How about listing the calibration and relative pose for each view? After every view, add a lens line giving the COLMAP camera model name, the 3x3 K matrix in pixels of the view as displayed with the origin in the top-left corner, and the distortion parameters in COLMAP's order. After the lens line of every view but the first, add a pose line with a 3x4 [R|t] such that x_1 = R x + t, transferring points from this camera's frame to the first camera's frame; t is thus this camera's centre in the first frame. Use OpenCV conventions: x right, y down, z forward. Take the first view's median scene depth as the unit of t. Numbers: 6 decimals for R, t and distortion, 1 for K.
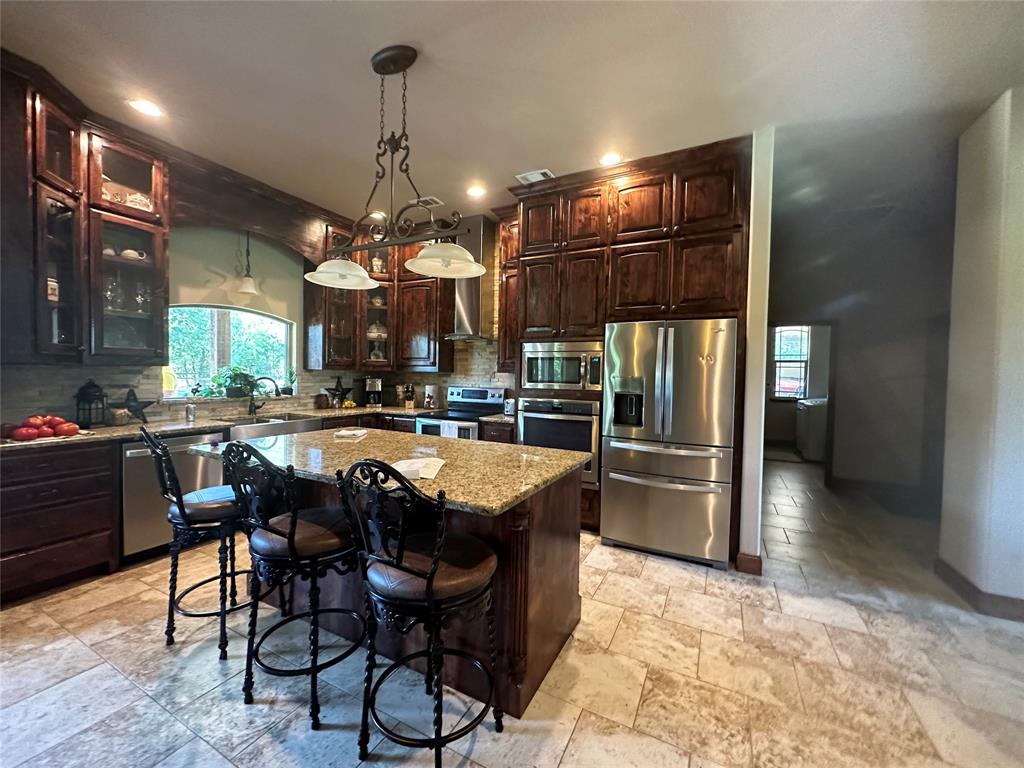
lens RADIAL K [[407.7, 0, 510.2], [0, 407.7, 385.4], [0, 0, 1]] dist [-0.003071, -0.000102]
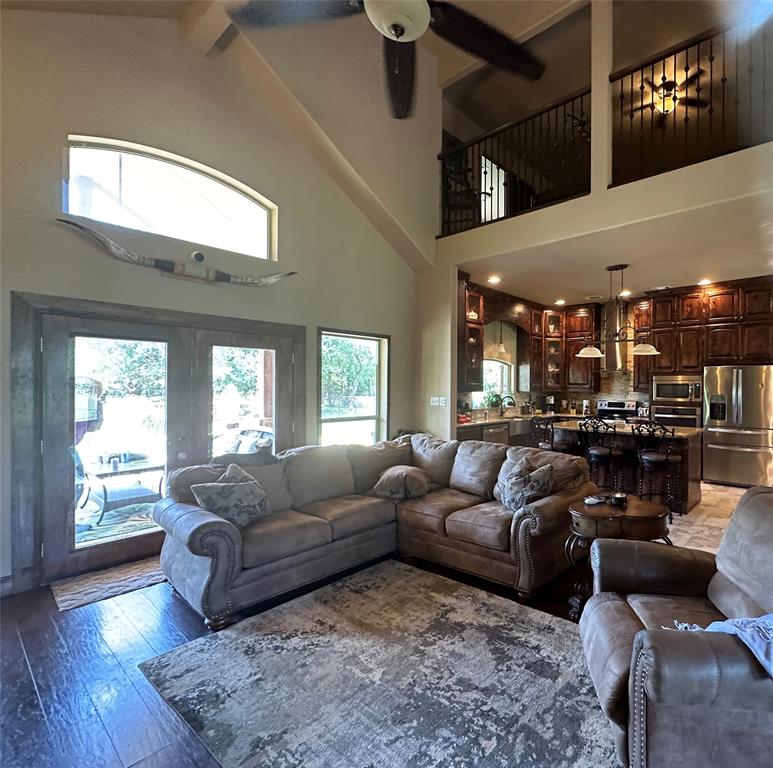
lens RADIAL K [[404.8, 0, 511.8], [0, 404.8, 389.0], [0, 0, 1]] dist [-0.015021, 0.004368]
pose [[0.989217, -0.013743, -0.145811, -0.325520], [0.009755, 0.999560, -0.028029, -0.001419], [0.146132, 0.026304, 0.988915, -0.850875]]
